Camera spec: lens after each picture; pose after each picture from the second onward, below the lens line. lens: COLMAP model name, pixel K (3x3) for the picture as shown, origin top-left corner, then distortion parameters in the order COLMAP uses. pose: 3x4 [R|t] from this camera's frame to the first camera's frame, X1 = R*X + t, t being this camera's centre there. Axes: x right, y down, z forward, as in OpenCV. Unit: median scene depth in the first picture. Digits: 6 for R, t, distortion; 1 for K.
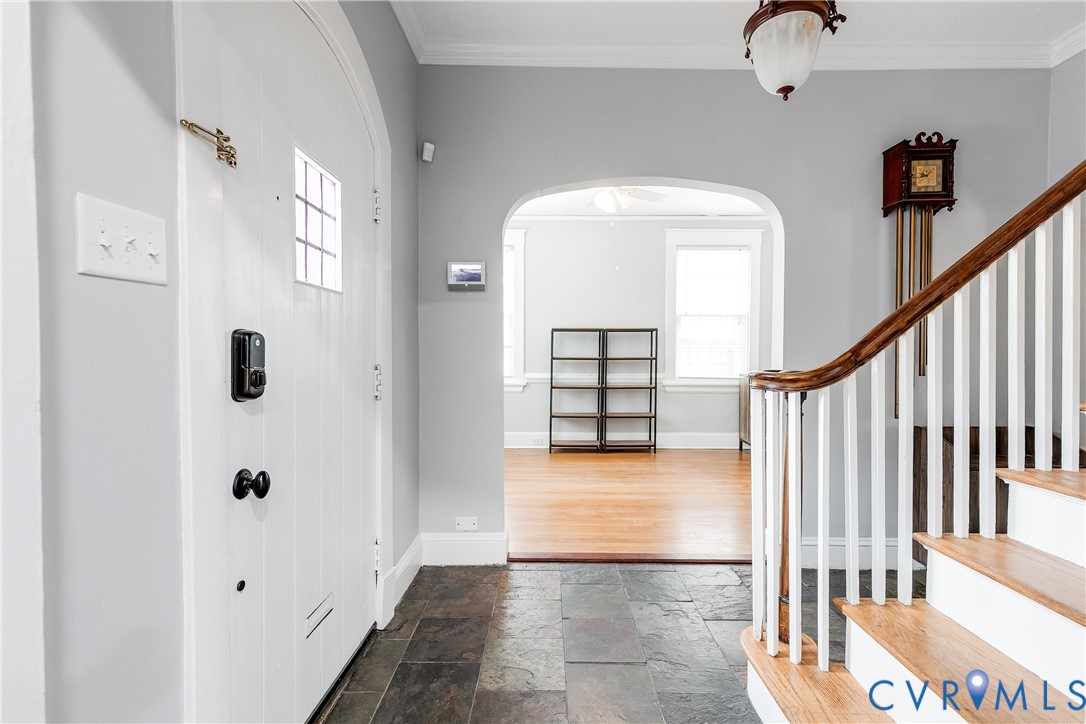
lens RADIAL K [[501.5, 0, 547.0], [0, 501.5, 355.6], [0, 0, 1]] dist [0.009516, -0.000040]
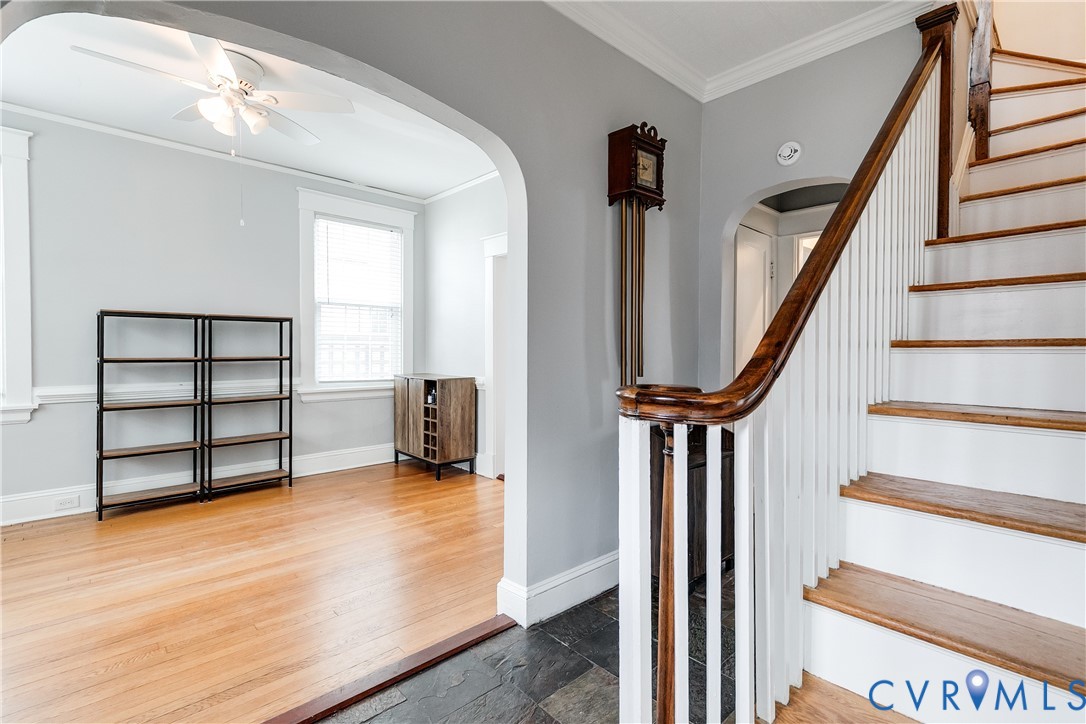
lens RADIAL K [[501.5, 0, 547.0], [0, 501.5, 355.6], [0, 0, 1]] dist [0.009516, -0.000040]
pose [[0.720557, -0.011384, 0.693302, -0.025251], [0.004427, 0.999920, 0.011818, -0.005694], [-0.693381, -0.005447, 0.720550, 0.202115]]
